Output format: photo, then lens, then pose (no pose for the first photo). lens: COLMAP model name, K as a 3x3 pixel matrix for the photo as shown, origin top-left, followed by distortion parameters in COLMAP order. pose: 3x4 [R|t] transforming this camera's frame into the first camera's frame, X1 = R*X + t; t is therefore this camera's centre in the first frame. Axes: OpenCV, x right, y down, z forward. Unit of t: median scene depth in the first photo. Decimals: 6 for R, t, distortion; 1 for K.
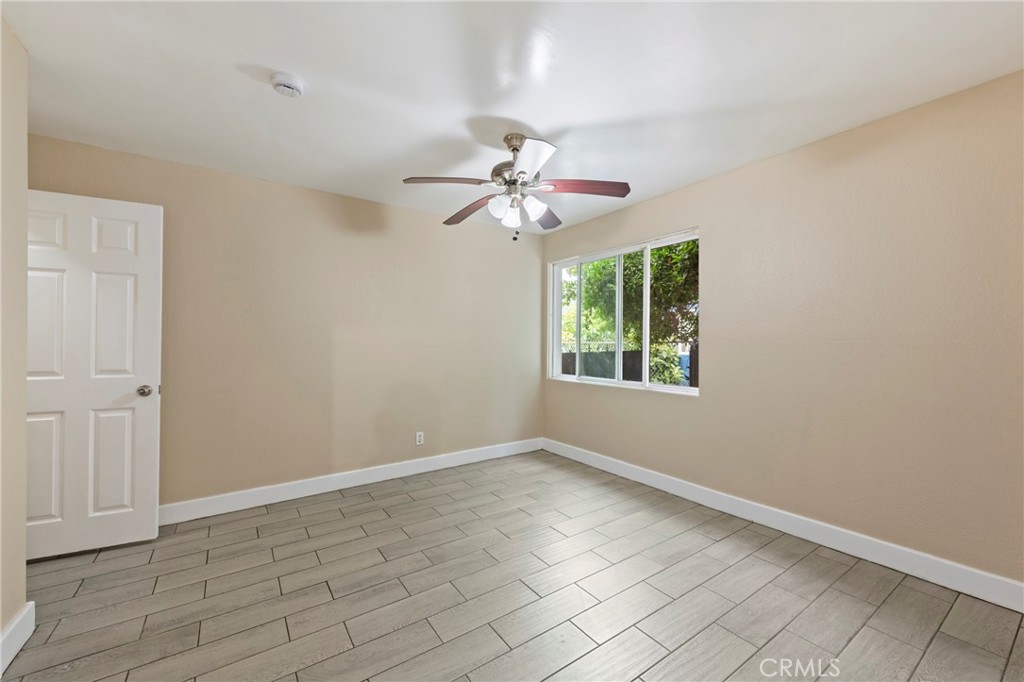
lens RADIAL K [[403.7, 0, 513.3], [0, 403.7, 341.1], [0, 0, 1]] dist [0.001286, 0.000053]
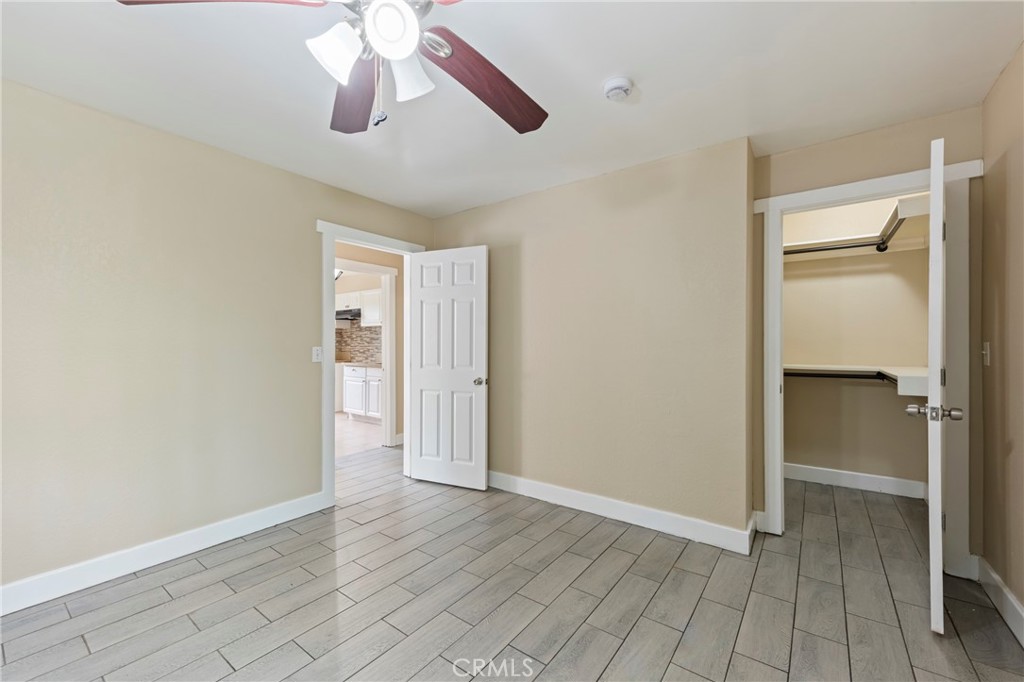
lens RADIAL K [[413.3, 0, 518.8], [0, 413.3, 340.6], [0, 0, 1]] dist [0.000350, 0.000020]
pose [[-0.940924, -0.002628, -0.338606, 0.021612], [-0.000931, 0.999986, -0.005175, -0.003656], [0.338615, -0.004554, -0.940914, 1.864334]]
